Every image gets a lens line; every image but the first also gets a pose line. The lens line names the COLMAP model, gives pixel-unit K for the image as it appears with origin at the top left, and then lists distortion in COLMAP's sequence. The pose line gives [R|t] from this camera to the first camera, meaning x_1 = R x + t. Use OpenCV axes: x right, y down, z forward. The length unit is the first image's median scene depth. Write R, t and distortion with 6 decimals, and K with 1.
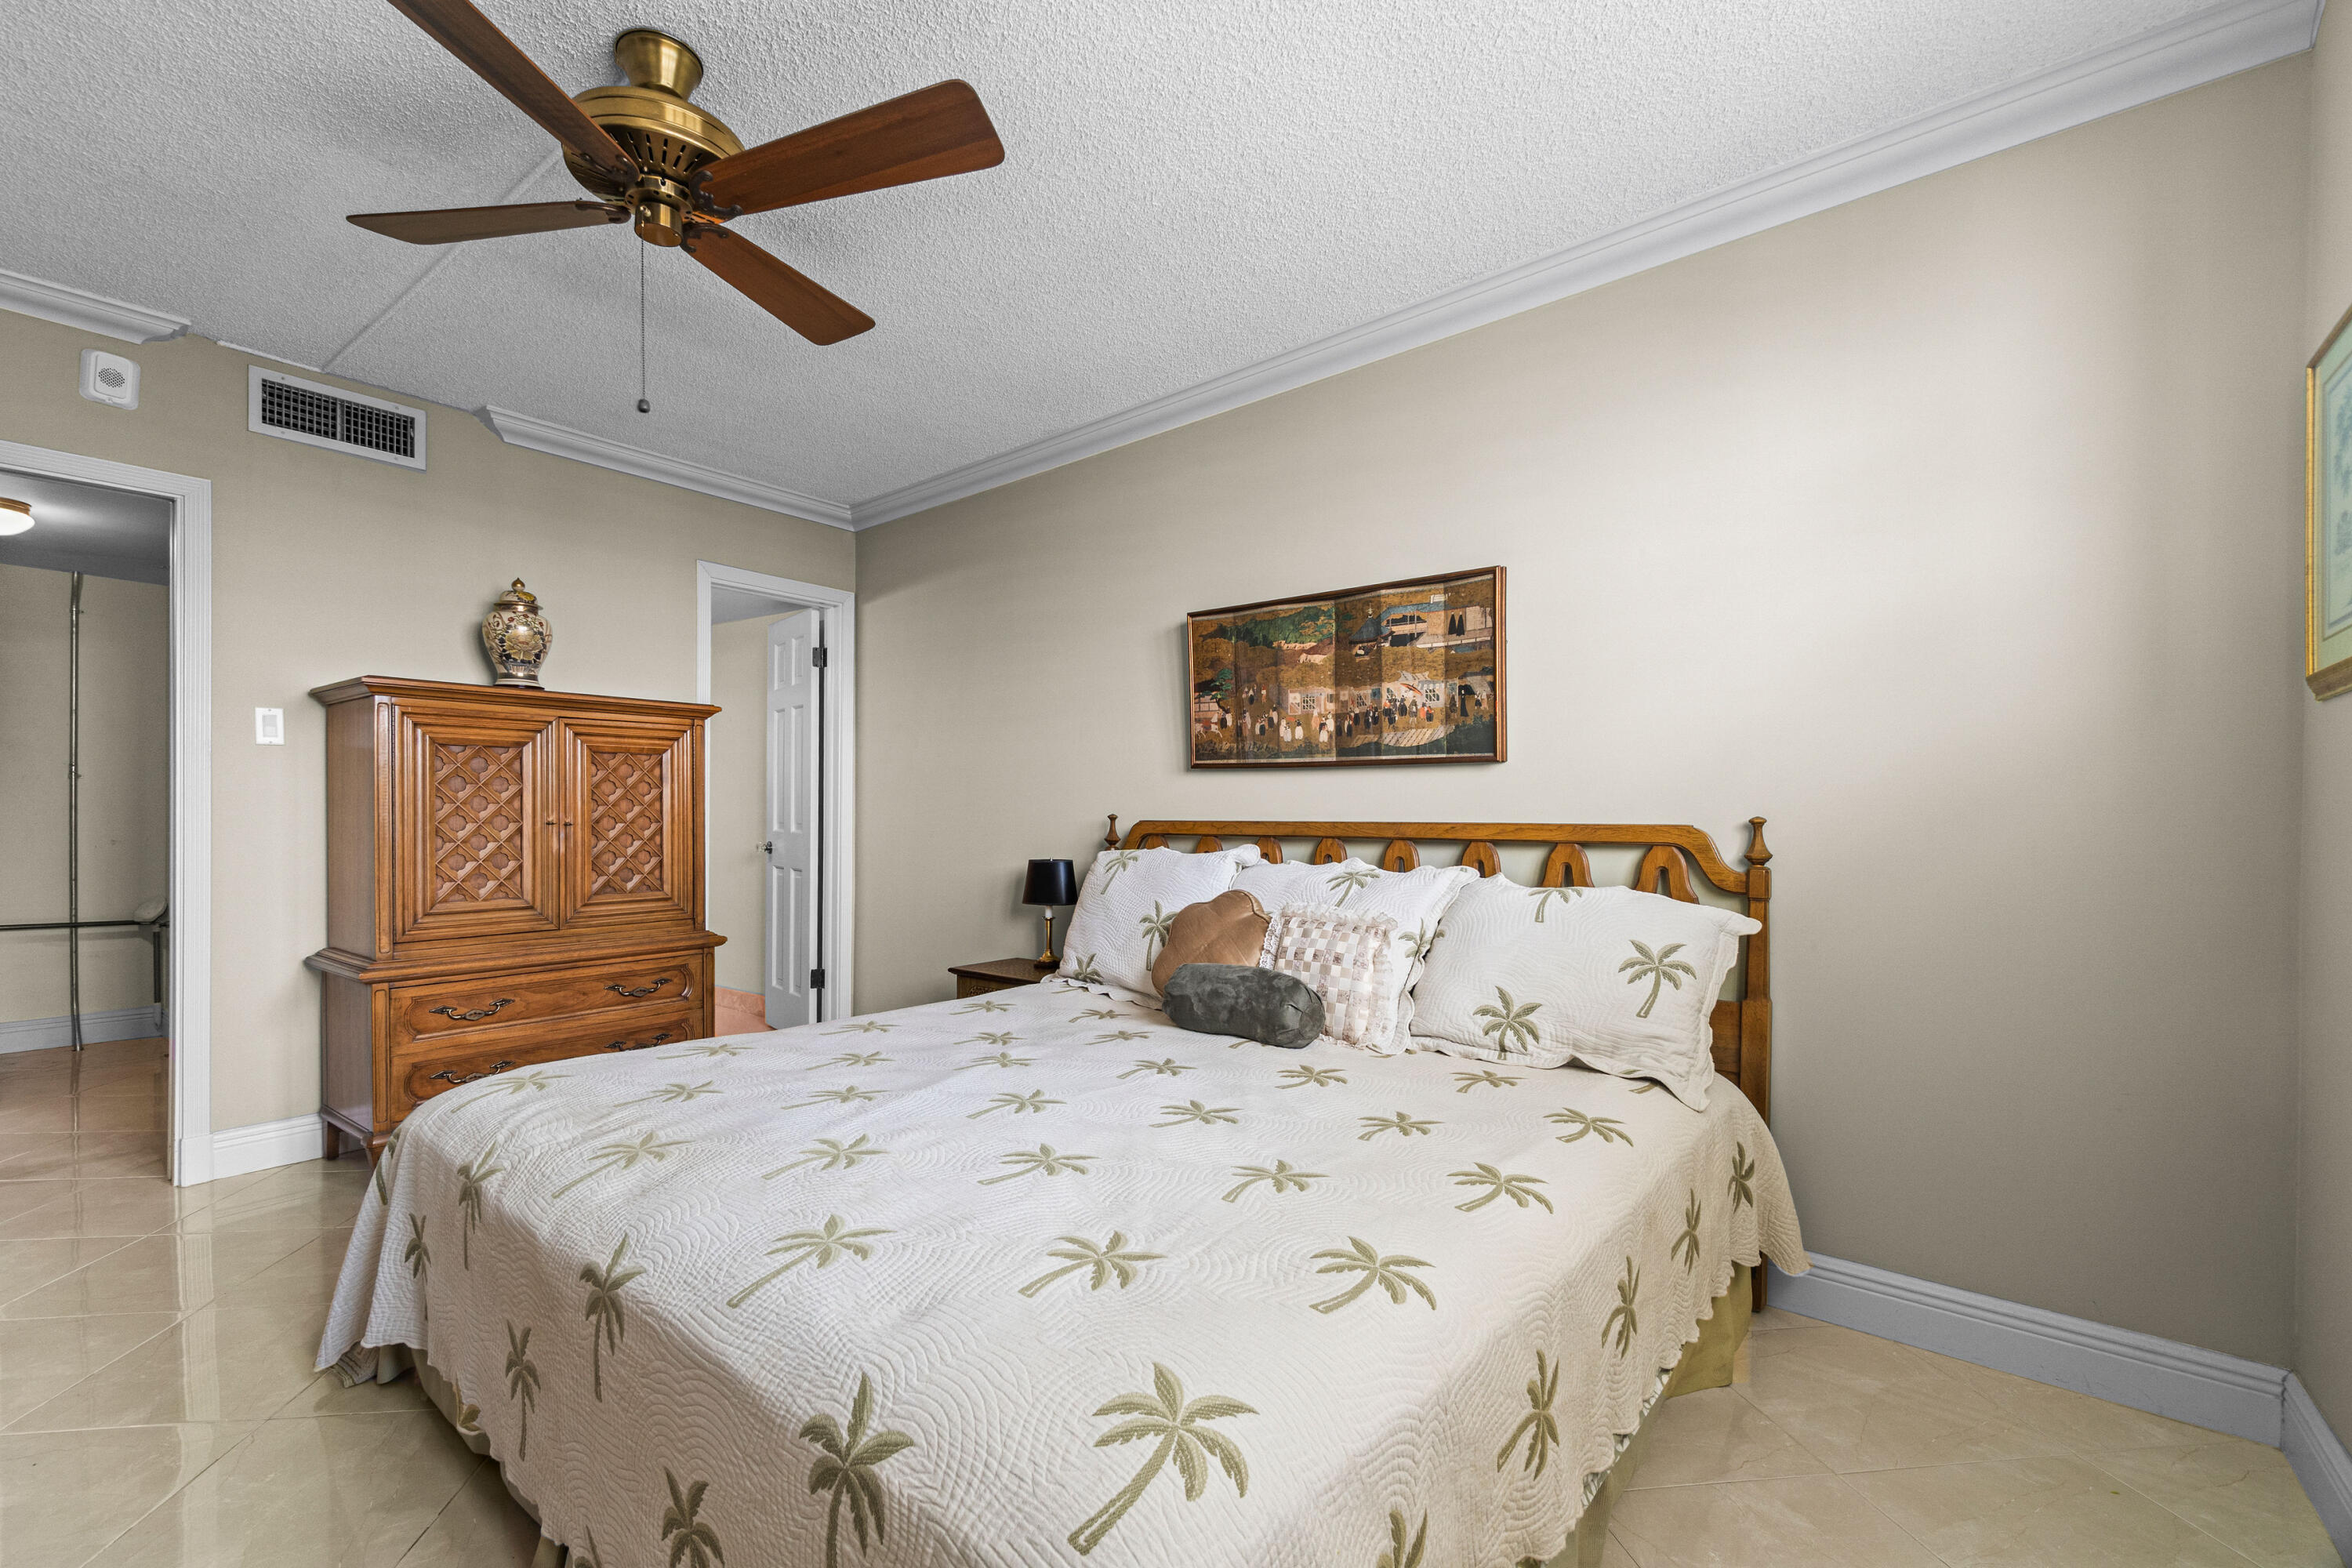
lens RADIAL K [[1034.6, 0, 1168.1], [0, 1034.6, 807.9], [0, 0, 1]] dist [0.005256, 0.001177]
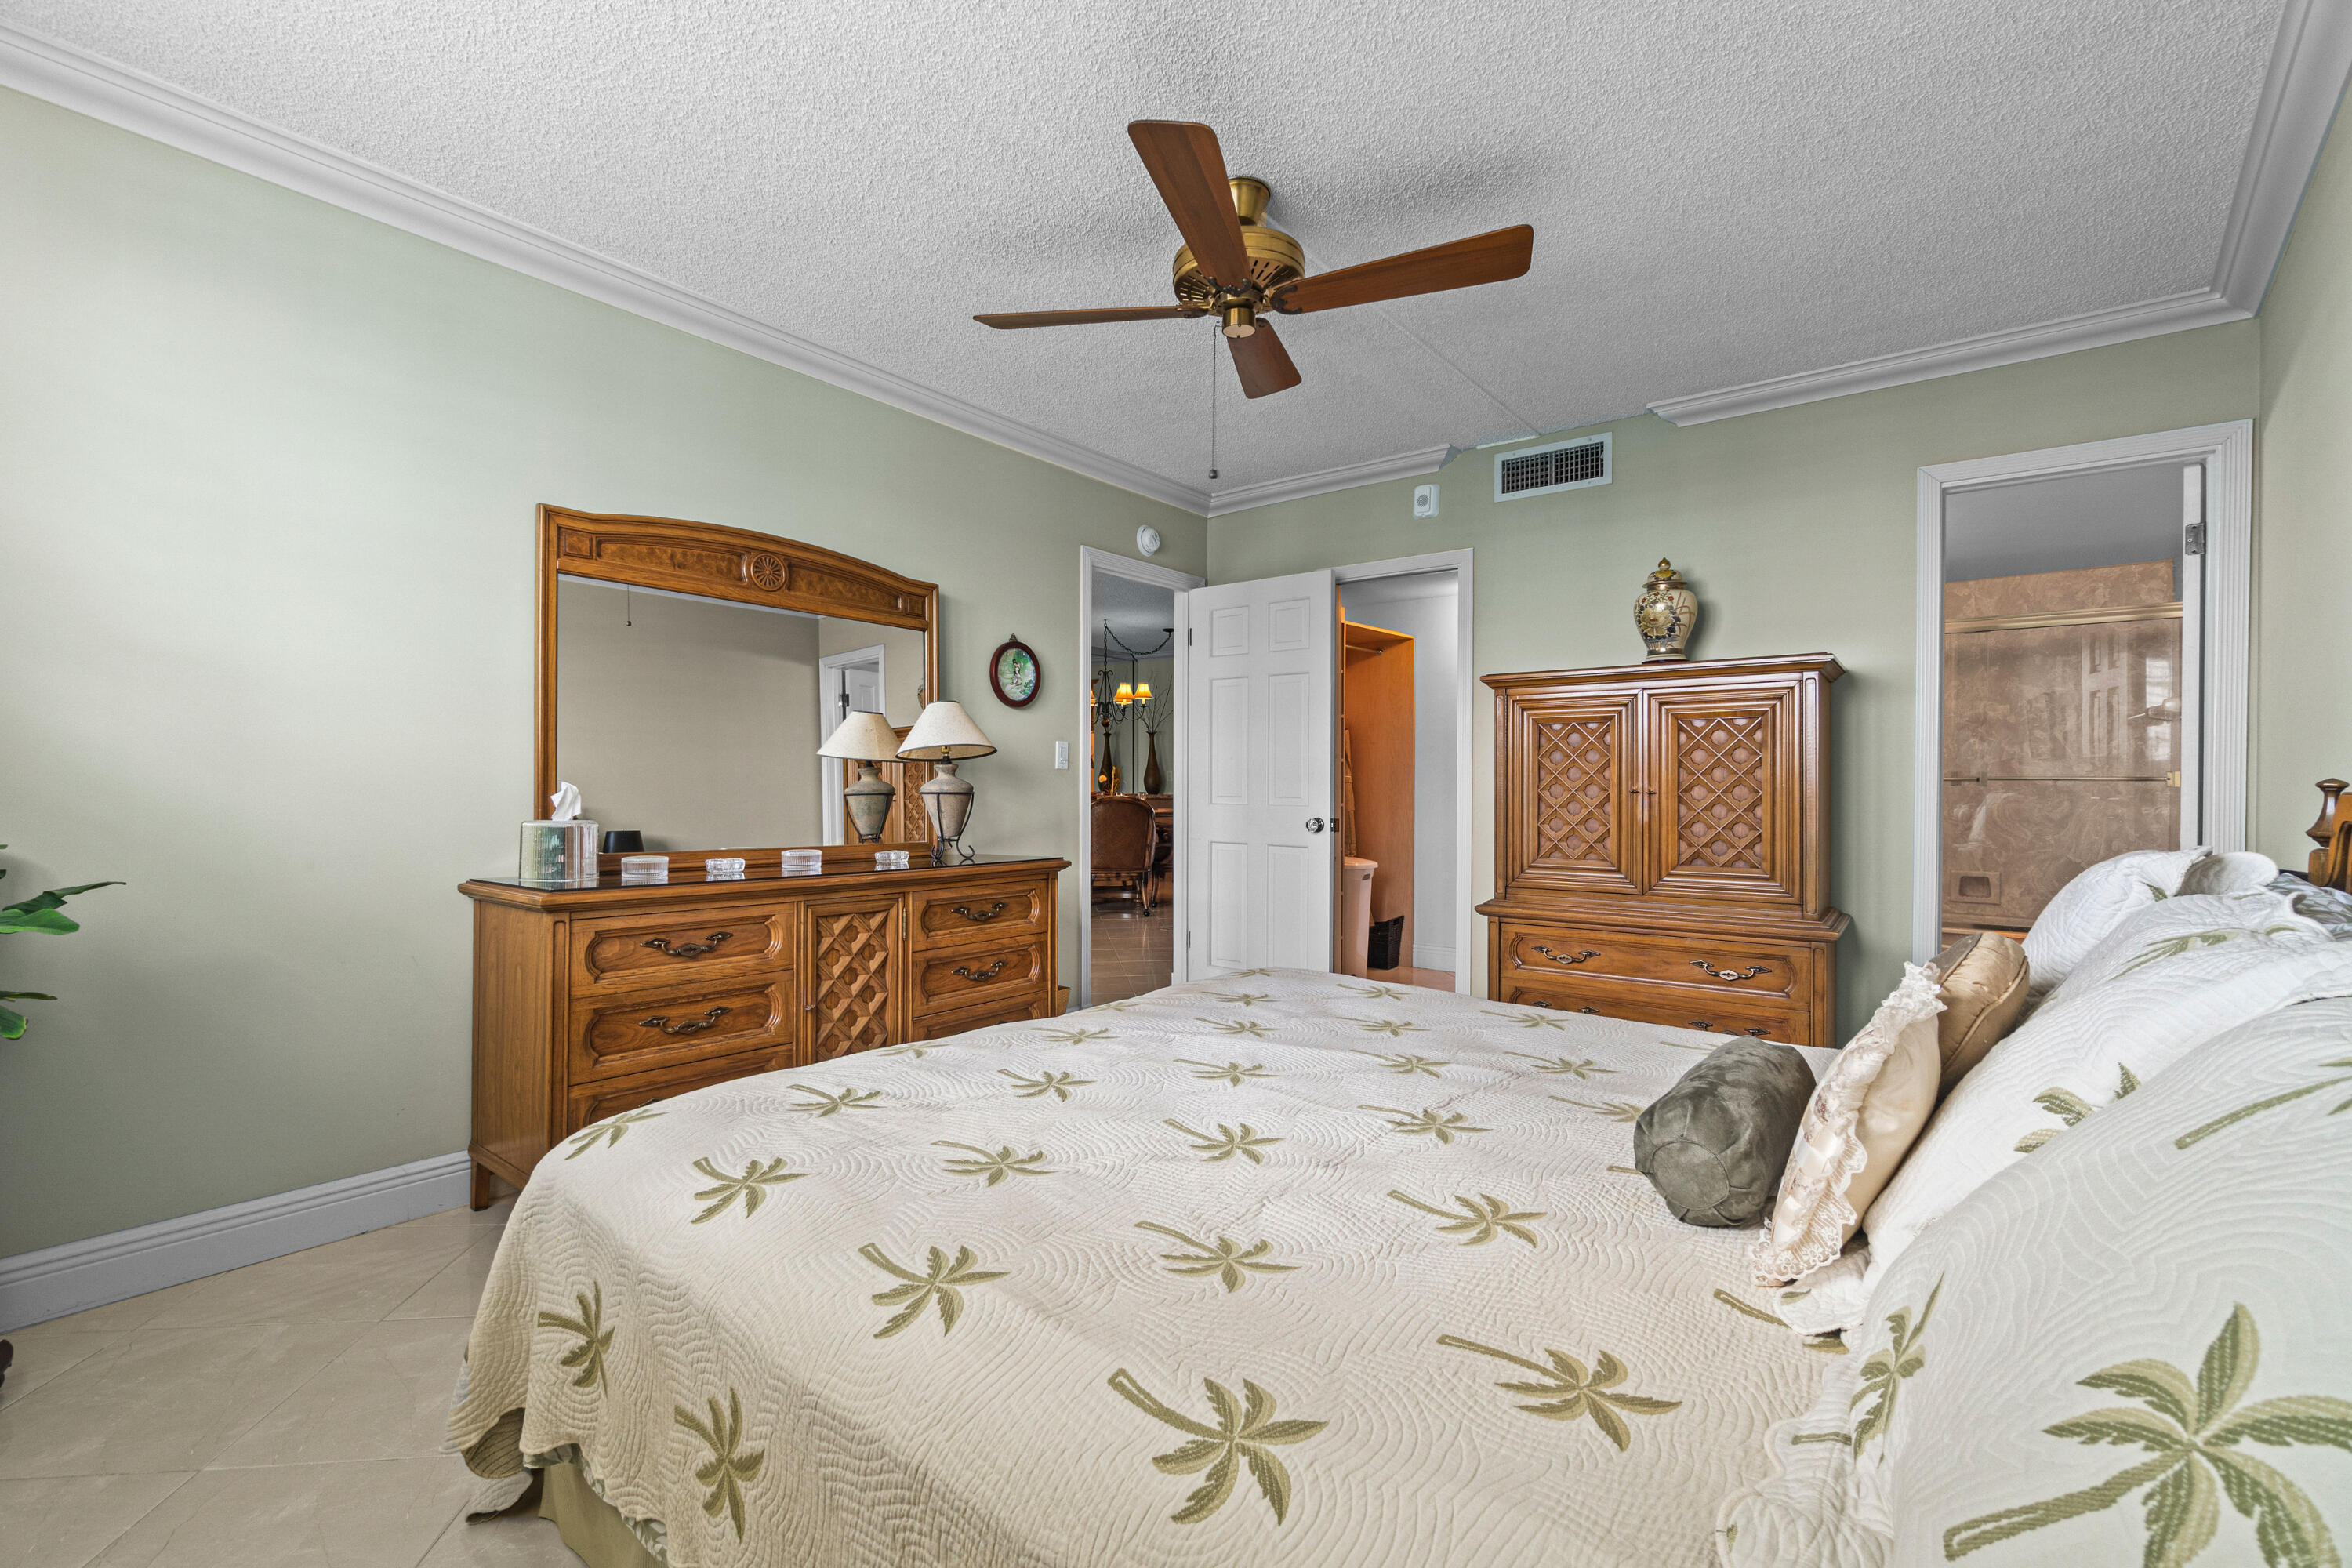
lens RADIAL K [[1082.4, 0, 1172.6], [0, 1082.4, 788.7], [0, 0, 1]] dist [0.001526, 0.000087]
pose [[-0.028029, 0.001532, -0.999606, 0.612764], [0.000702, 0.999999, 0.001513, 0.012076], [0.999607, -0.000659, -0.028030, 0.683569]]
